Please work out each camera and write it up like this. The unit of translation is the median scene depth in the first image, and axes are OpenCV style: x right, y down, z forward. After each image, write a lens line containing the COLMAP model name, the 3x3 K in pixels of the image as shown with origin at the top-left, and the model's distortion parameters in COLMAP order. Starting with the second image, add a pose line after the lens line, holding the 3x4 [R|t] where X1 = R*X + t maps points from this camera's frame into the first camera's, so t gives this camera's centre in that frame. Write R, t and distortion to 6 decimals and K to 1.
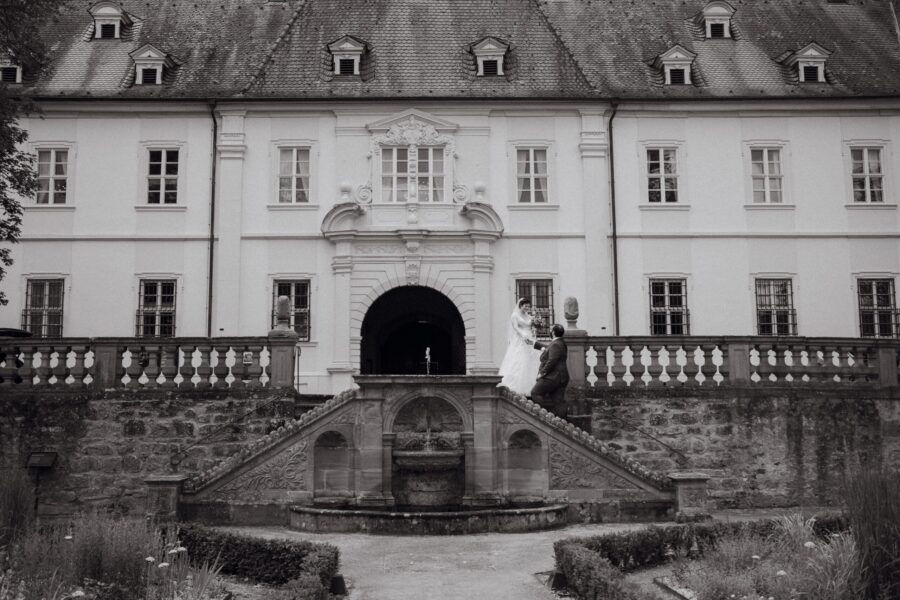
lens RADIAL K [[908.1, 0, 466.5], [0, 908.1, 299.9], [0, 0, 1]] dist [-0.059804, 0.011588]
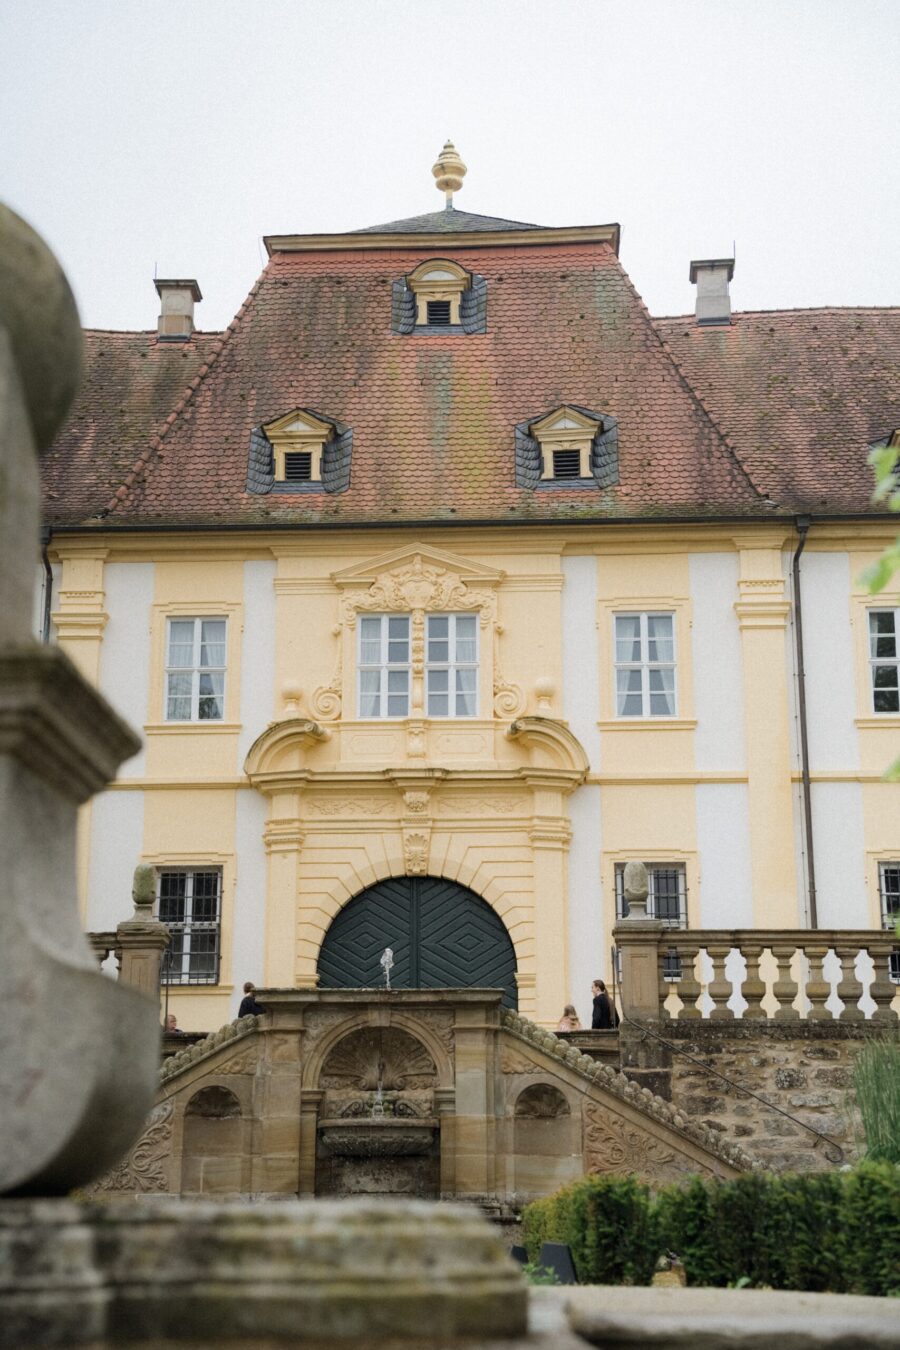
lens RADIAL K [[1941.9, 0, 450.0], [0, 1941.9, 675.0], [0, 0, 1]] dist [0.168391, 0.069598]
pose [[0.997352, -0.010779, -0.071915, 0.042181], [0.000846, 0.990606, -0.136746, 0.023261], [0.072714, 0.136323, 0.987992, -0.123027]]
